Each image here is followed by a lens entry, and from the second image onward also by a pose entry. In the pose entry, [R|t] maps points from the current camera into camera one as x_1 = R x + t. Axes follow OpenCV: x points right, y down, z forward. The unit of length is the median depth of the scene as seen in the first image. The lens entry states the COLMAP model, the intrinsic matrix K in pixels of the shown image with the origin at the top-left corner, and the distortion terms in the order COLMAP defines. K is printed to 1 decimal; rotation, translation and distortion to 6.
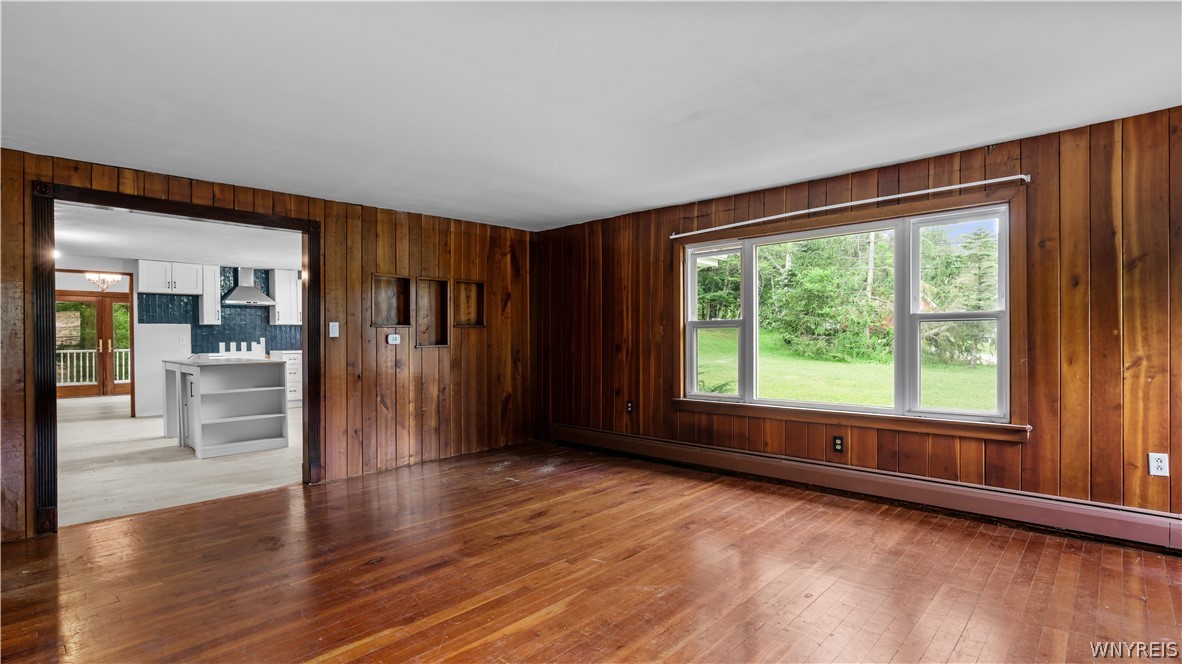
lens RADIAL K [[545.8, 0, 596.8], [0, 545.8, 339.3], [0, 0, 1]] dist [-0.020070, 0.002015]
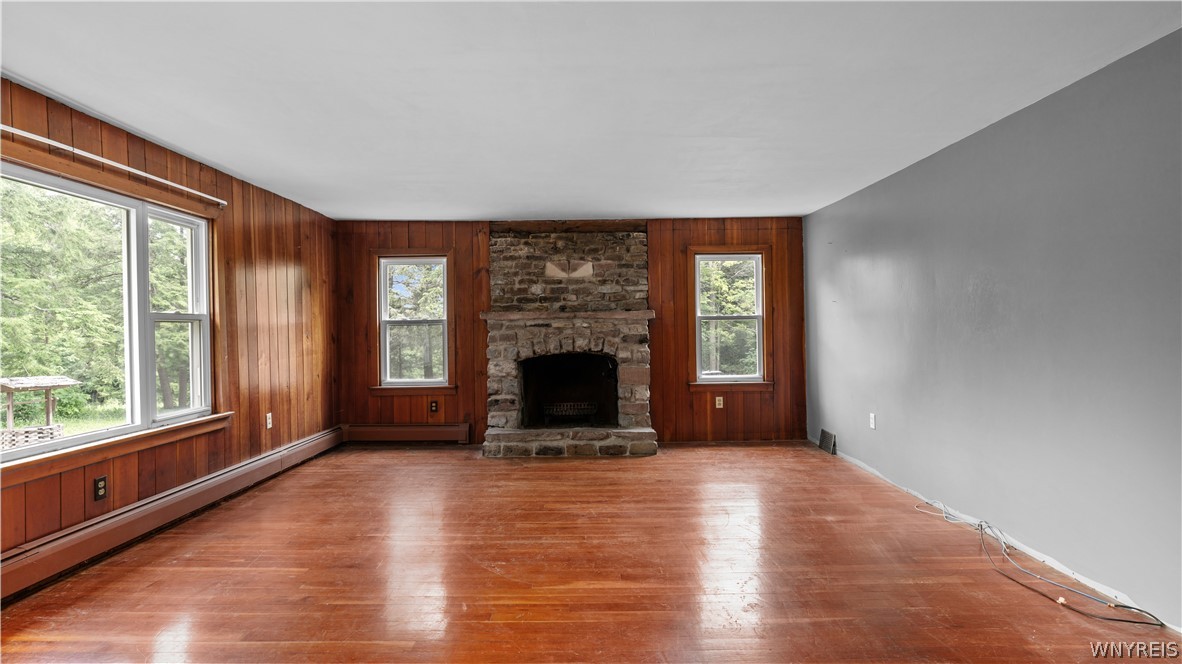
lens RADIAL K [[570.8, 0, 579.0], [0, 570.8, 332.6], [0, 0, 1]] dist [-0.020485, 0.007886]
pose [[-0.658994, 0.011569, 0.752059, -0.493353], [0.018746, 0.999824, 0.001046, -0.002208], [-0.751914, 0.014788, -0.659095, 0.926359]]
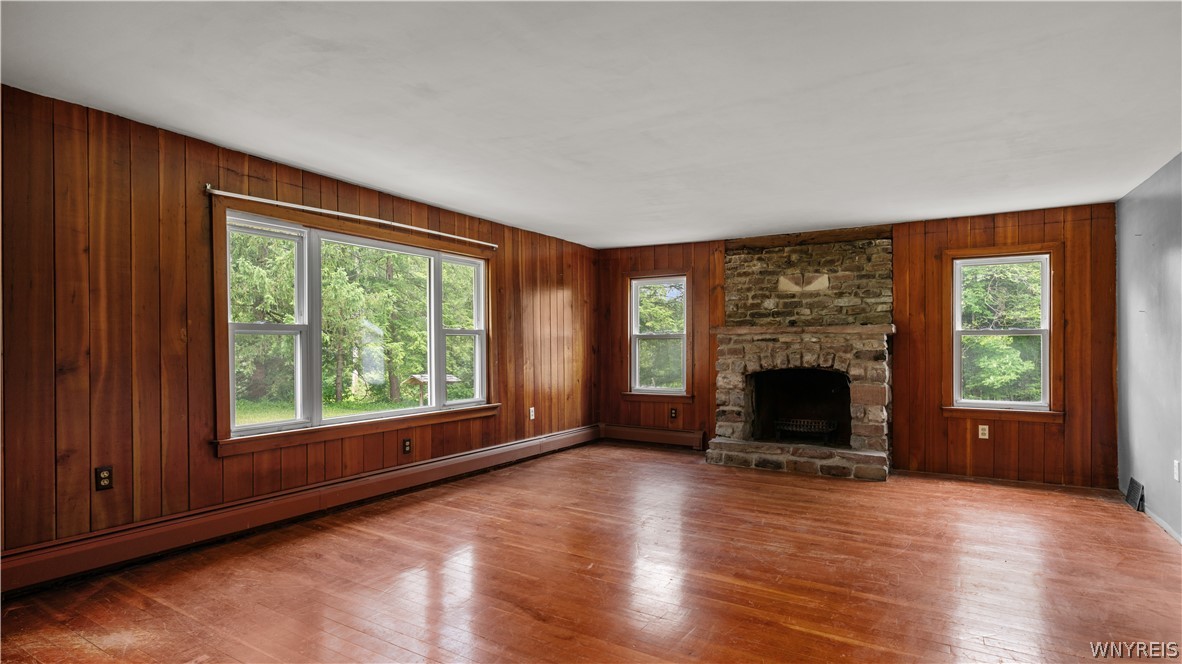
lens RADIAL K [[570.8, 0, 589.4], [0, 570.8, 355.4], [0, 0, 1]] dist [-0.020485, 0.007886]
pose [[-0.180587, -0.009221, 0.983516, -0.675131], [0.004046, 0.999941, 0.010118, 0.001719], [-0.983551, 0.005807, -0.180539, 0.773688]]
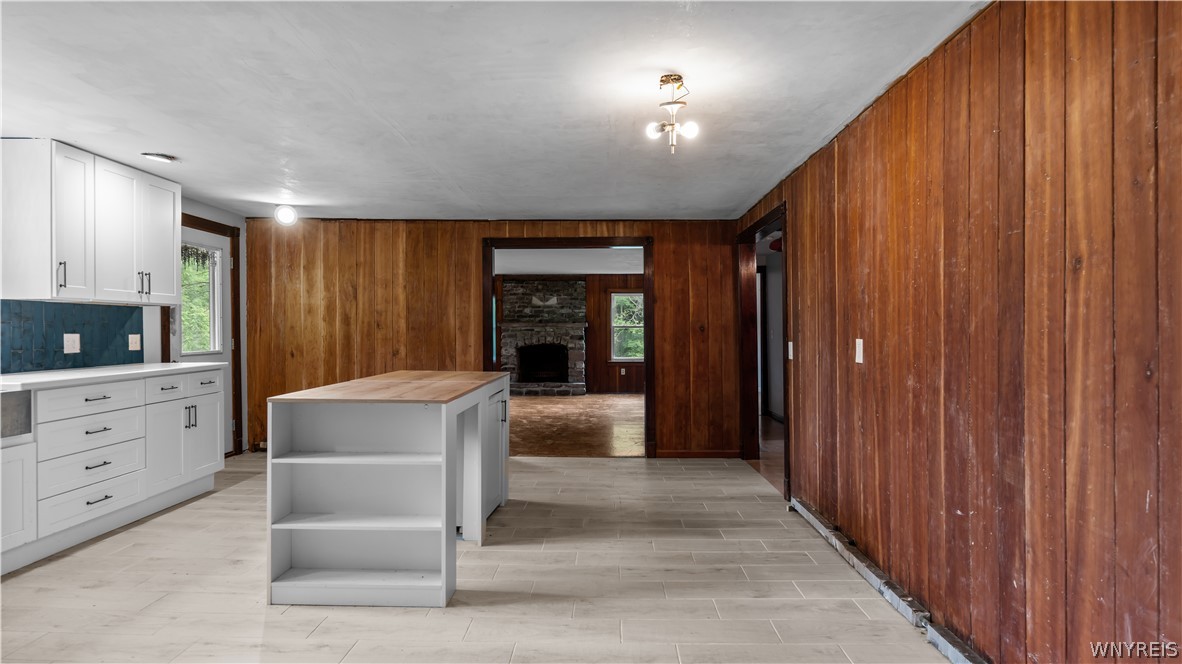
lens RADIAL K [[631.0, 0, 595.0], [0, 631.0, 333.1], [0, 0, 1]] dist [-0.012325, 0.006252]
pose [[-0.649418, 0.004776, 0.760417, -1.785259], [0.009135, 0.999957, 0.001521, -0.006564], [-0.760377, 0.007934, -0.649434, 1.733100]]
